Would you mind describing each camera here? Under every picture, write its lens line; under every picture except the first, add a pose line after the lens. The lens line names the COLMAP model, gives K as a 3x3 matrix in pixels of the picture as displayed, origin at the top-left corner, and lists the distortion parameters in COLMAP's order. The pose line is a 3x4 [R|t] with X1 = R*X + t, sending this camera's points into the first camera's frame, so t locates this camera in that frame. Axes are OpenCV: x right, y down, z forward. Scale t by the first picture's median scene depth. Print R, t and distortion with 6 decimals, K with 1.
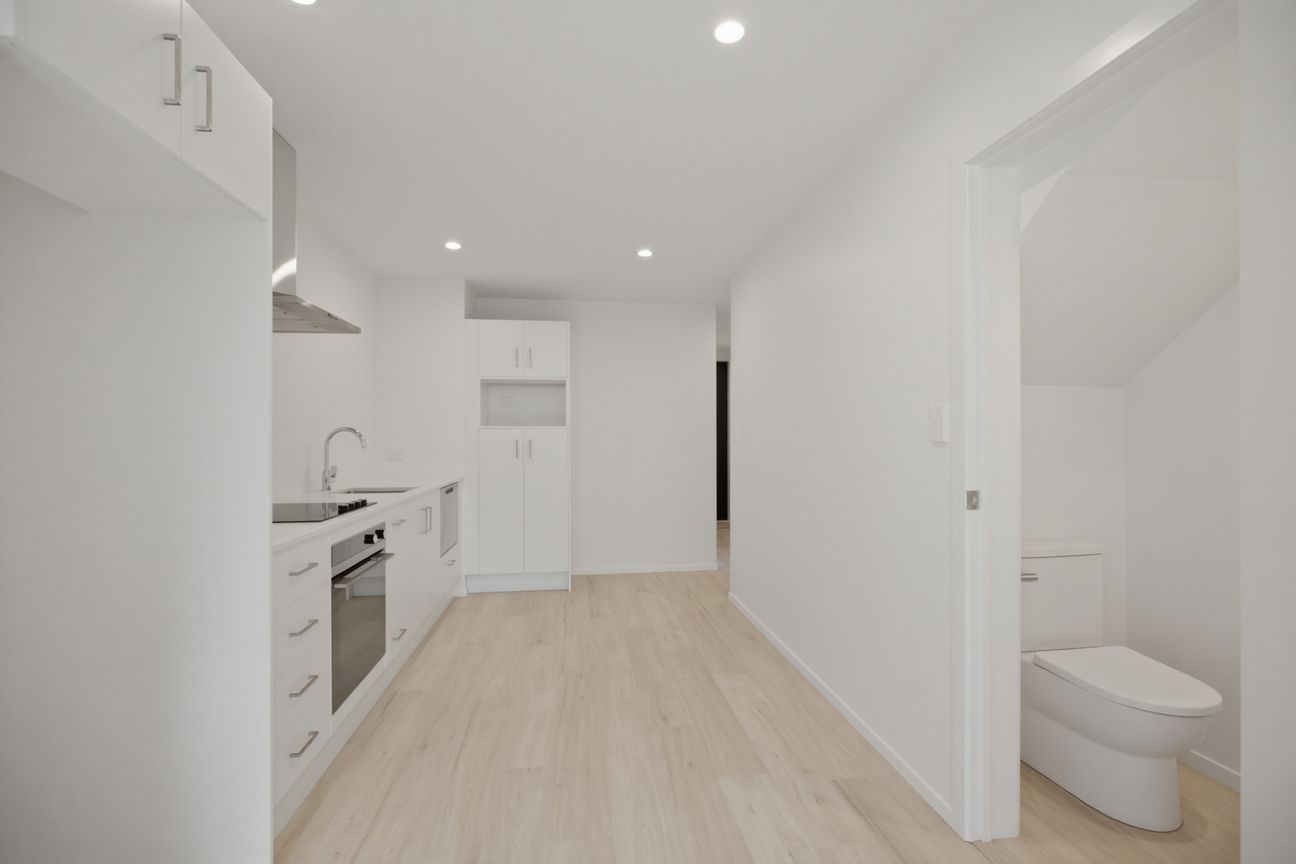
lens RADIAL K [[585.7, 0, 652.3], [0, 585.7, 435.9], [0, 0, 1]] dist [-0.003978, 0.000256]
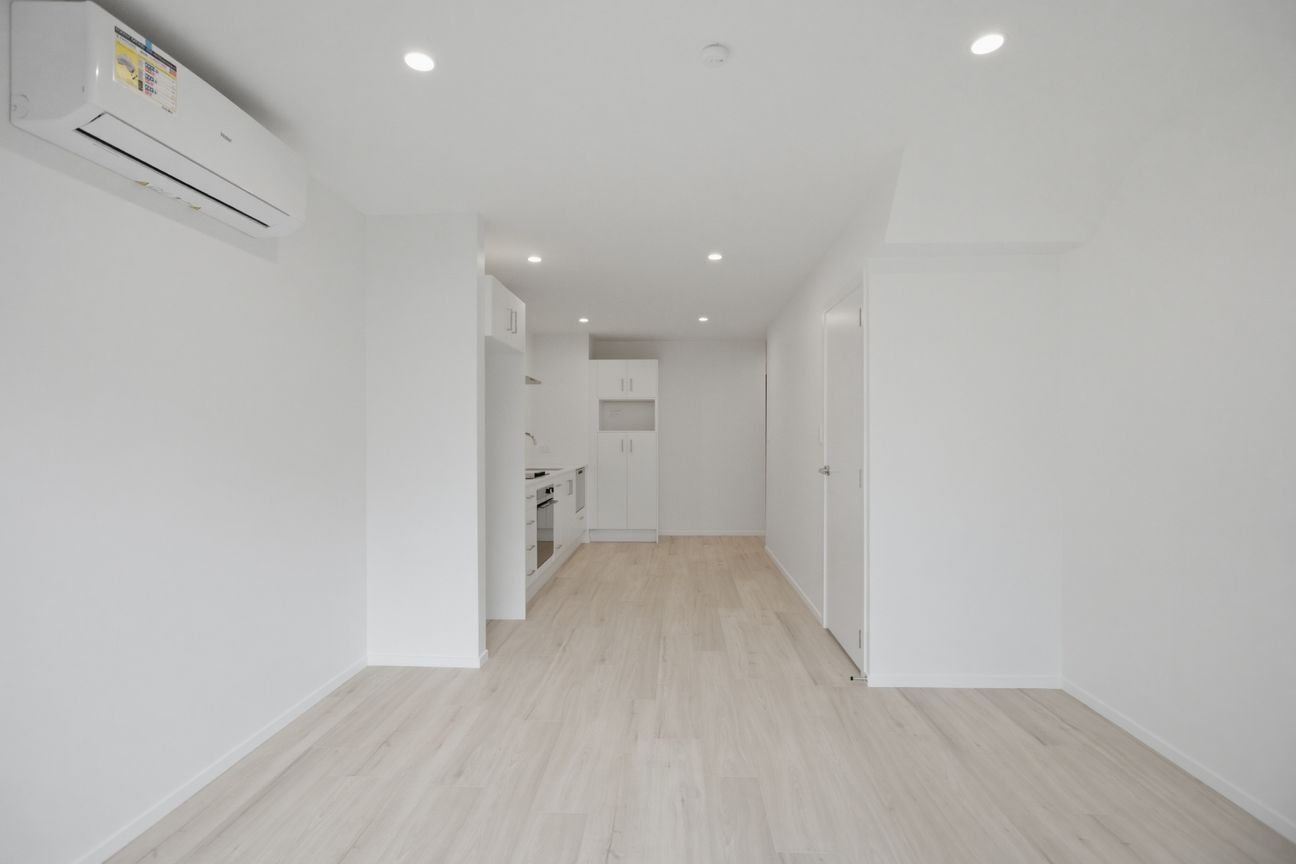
lens RADIAL K [[585.7, 0, 652.3], [0, 585.7, 435.9], [0, 0, 1]] dist [-0.003978, 0.000256]
pose [[0.984071, 0.002441, -0.177758, 0.113960], [-0.002147, 0.999996, 0.001849, -0.006761], [0.177762, -0.001438, 0.984072, -0.476322]]
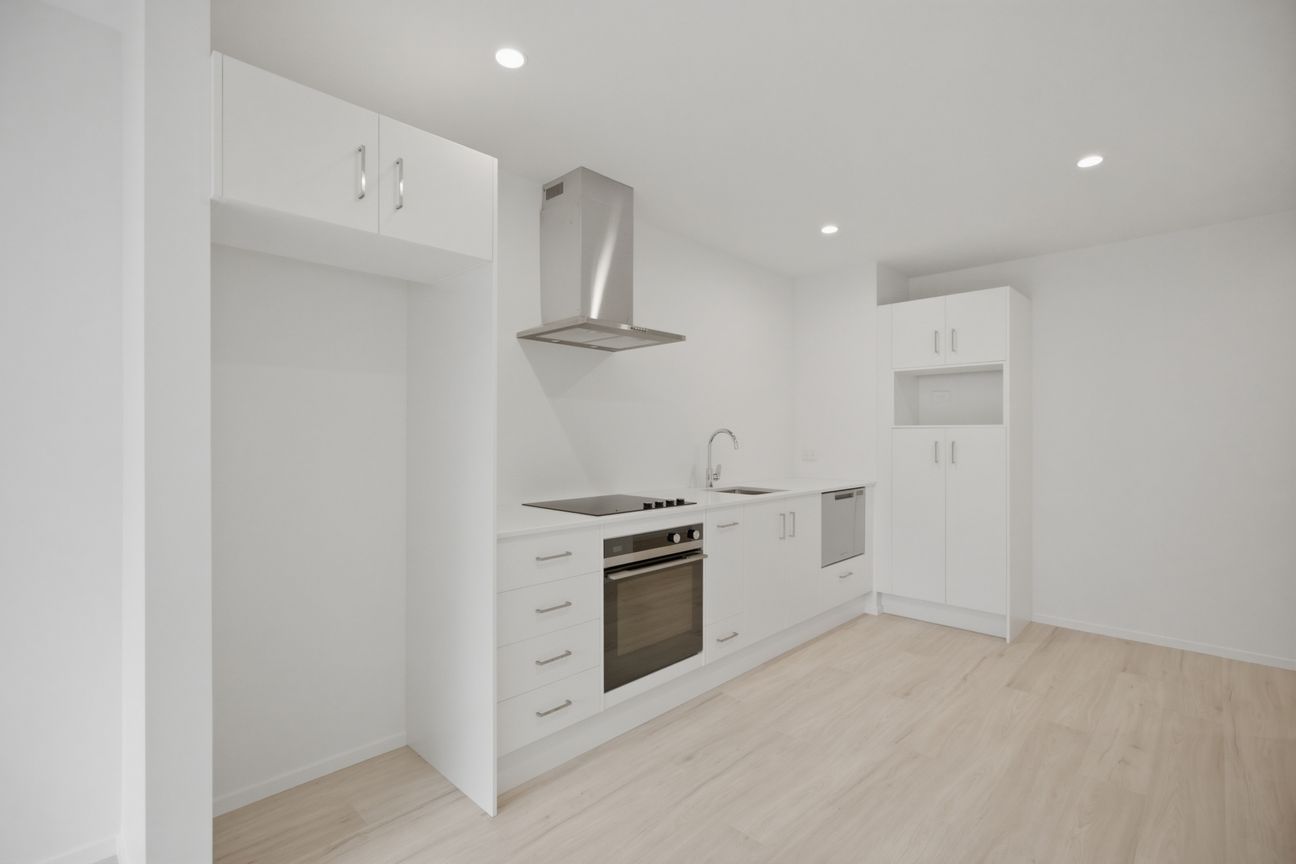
lens RADIAL K [[585.7, 0, 652.3], [0, 585.7, 435.9], [0, 0, 1]] dist [-0.003978, 0.000256]
pose [[0.627031, 0.005627, -0.778974, 0.168877], [-0.001241, 0.999980, 0.006224, -0.006272], [0.778993, -0.002936, 0.627025, 0.175263]]
